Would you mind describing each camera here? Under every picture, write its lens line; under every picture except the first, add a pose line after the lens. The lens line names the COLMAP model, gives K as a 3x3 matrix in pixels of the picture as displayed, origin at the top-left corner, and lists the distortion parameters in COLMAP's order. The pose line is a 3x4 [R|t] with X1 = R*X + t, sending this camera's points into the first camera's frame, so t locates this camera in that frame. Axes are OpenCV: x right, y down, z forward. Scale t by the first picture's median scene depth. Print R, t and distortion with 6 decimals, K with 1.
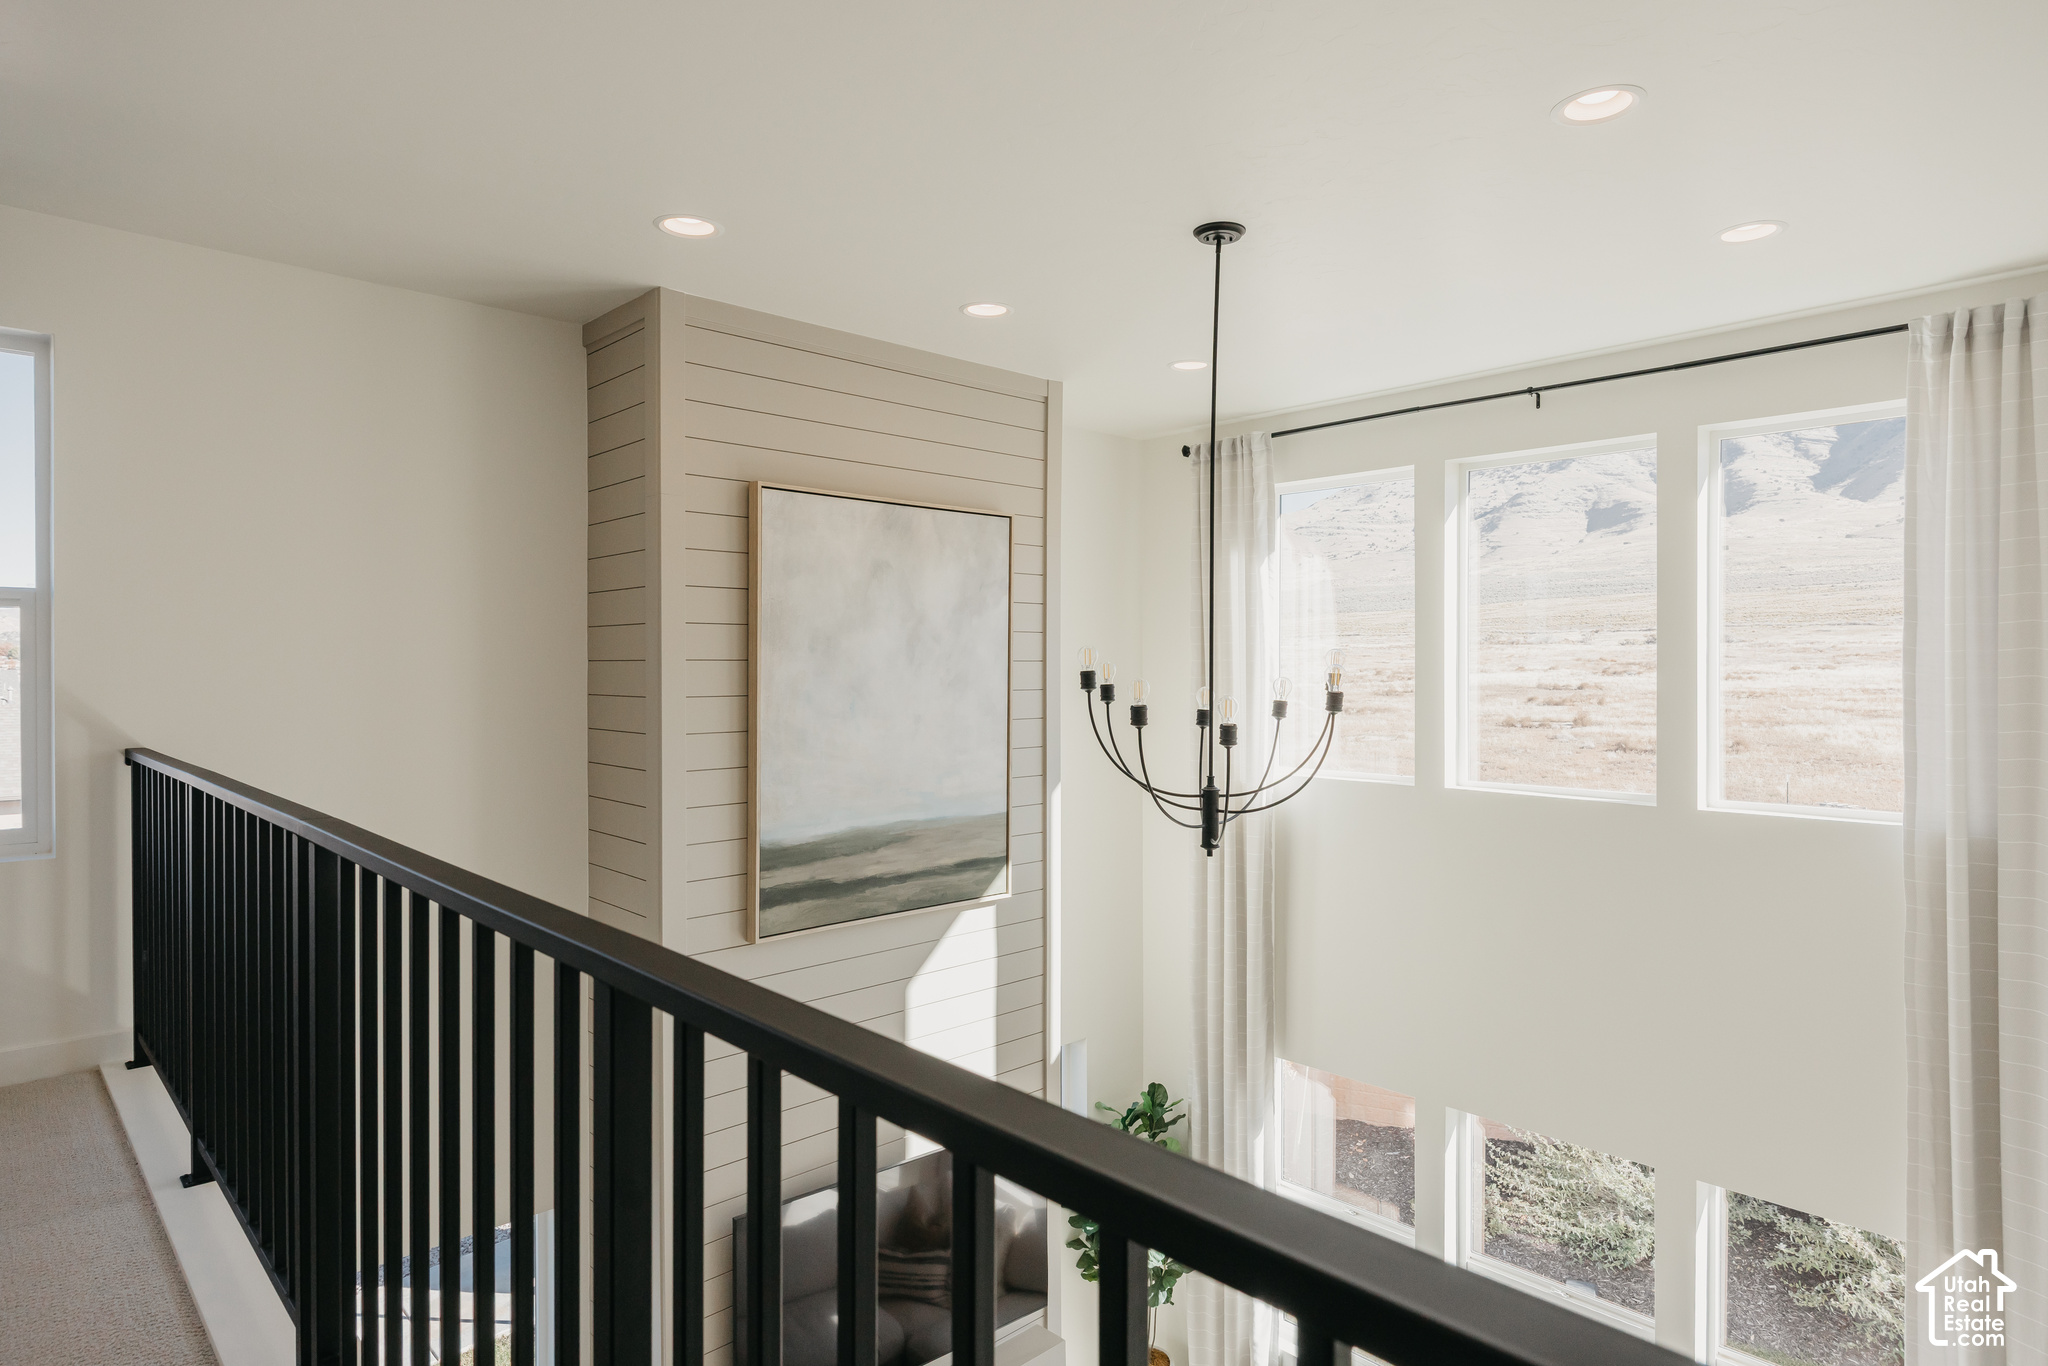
lens RADIAL K [[1123.9, 0, 1030.9], [0, 1123.9, 712.1], [0, 0, 1]] dist [-0.009649, 0.002163]
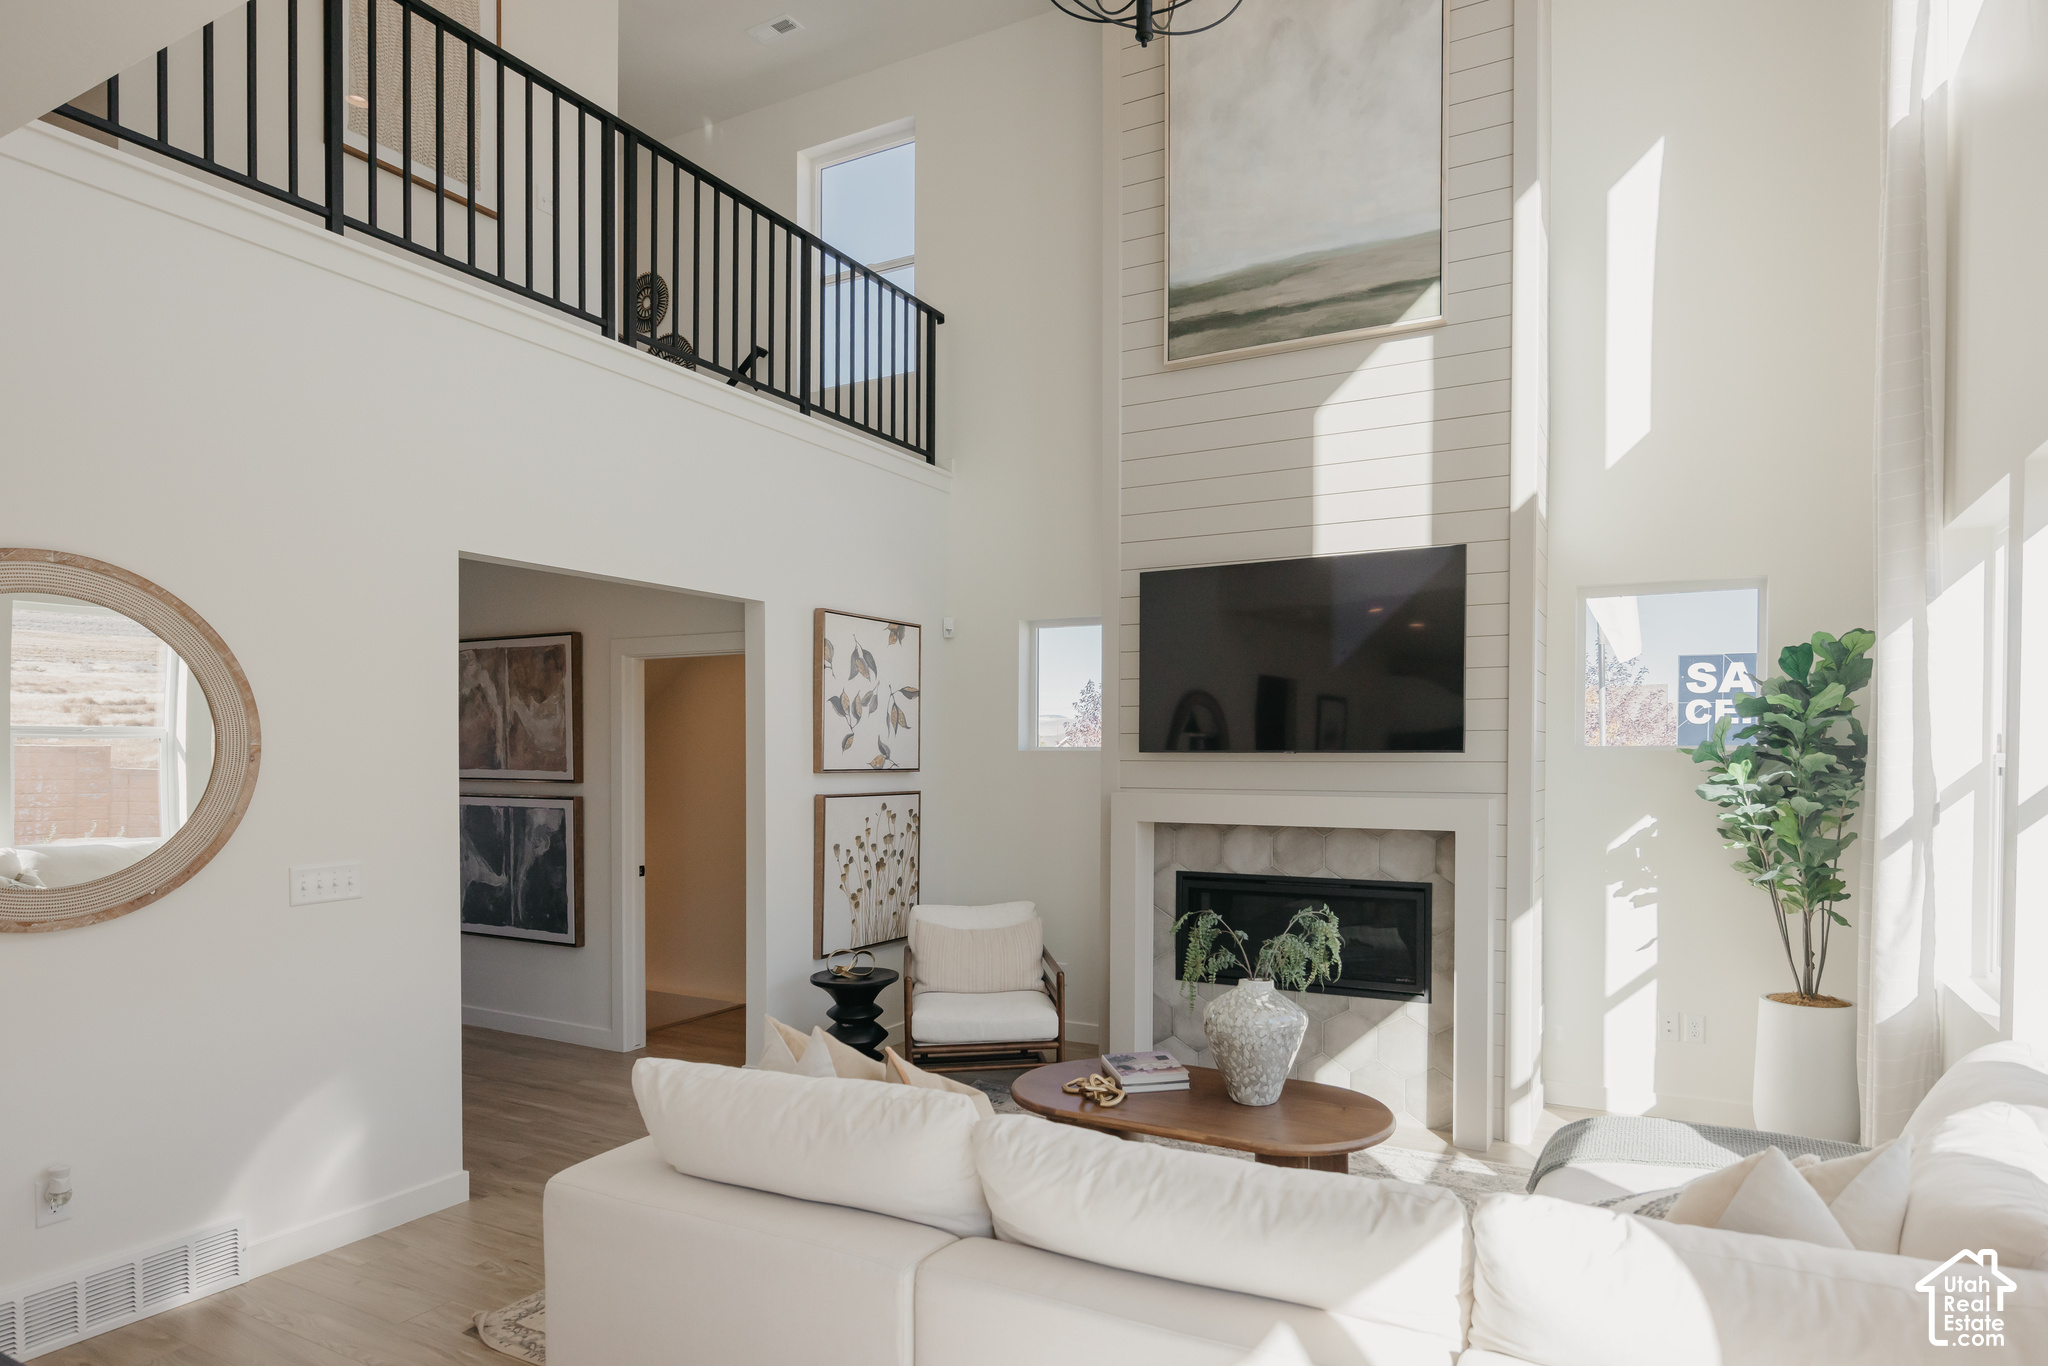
lens RADIAL K [[1123.9, 0, 1125.8], [0, 1123.9, 786.3], [0, 0, 1]] dist [-0.009649, 0.002163]
pose [[0.366495, 0.028177, -0.929993, 0.645850], [-0.009543, 0.999603, 0.026525, 0.447352], [0.930371, -0.000846, 0.366619, 0.335741]]
